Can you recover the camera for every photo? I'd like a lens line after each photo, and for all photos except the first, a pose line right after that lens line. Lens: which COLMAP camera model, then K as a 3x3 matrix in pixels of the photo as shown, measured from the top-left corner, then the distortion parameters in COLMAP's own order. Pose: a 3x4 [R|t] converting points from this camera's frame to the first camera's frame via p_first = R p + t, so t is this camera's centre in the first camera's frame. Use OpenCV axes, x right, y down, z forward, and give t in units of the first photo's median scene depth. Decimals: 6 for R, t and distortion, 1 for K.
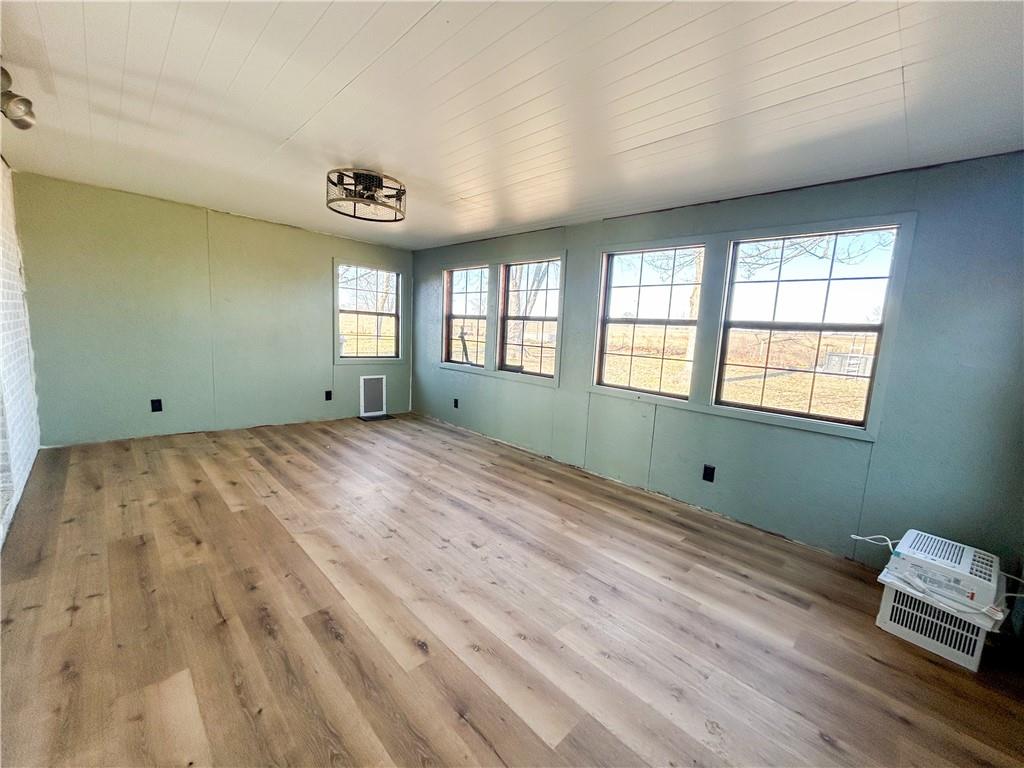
lens RADIAL K [[410.7, 0, 512.9], [0, 410.7, 383.1], [0, 0, 1]] dist [0.003148, -0.001371]
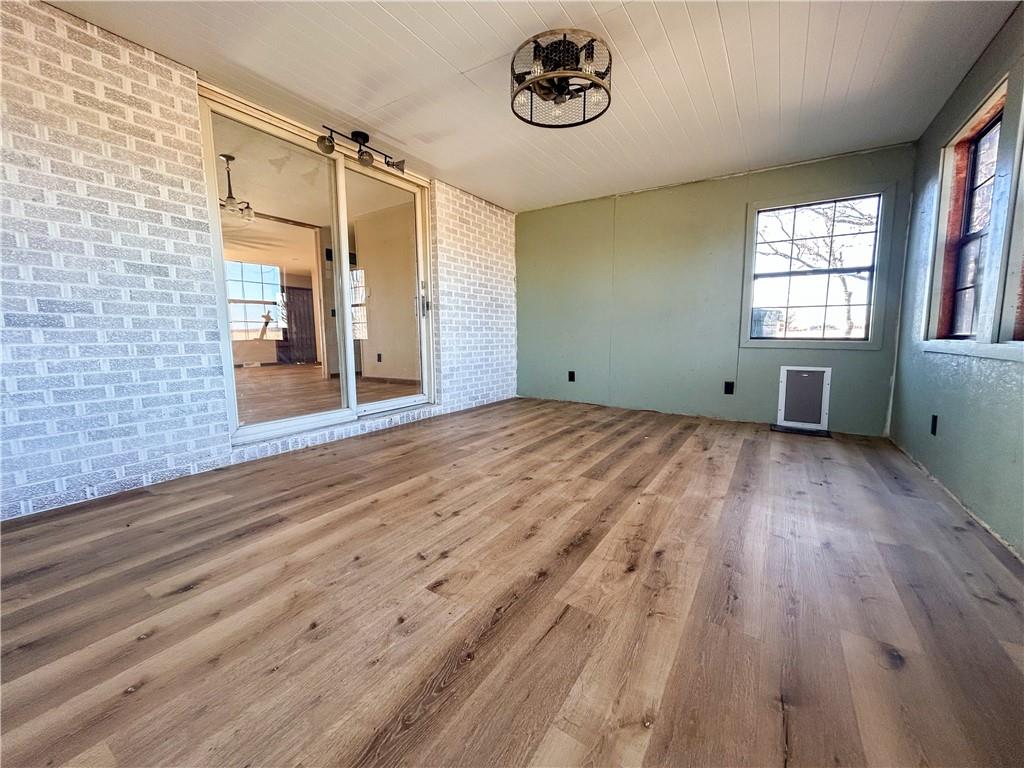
lens RADIAL K [[410.7, 0, 512.4], [0, 410.7, 385.1], [0, 0, 1]] dist [0.003148, -0.001371]
pose [[0.210347, 0.061275, -0.975705, 0.312353], [-0.113081, 0.992860, 0.037974, 0.060327], [0.971065, 0.102346, 0.215774, 0.640146]]
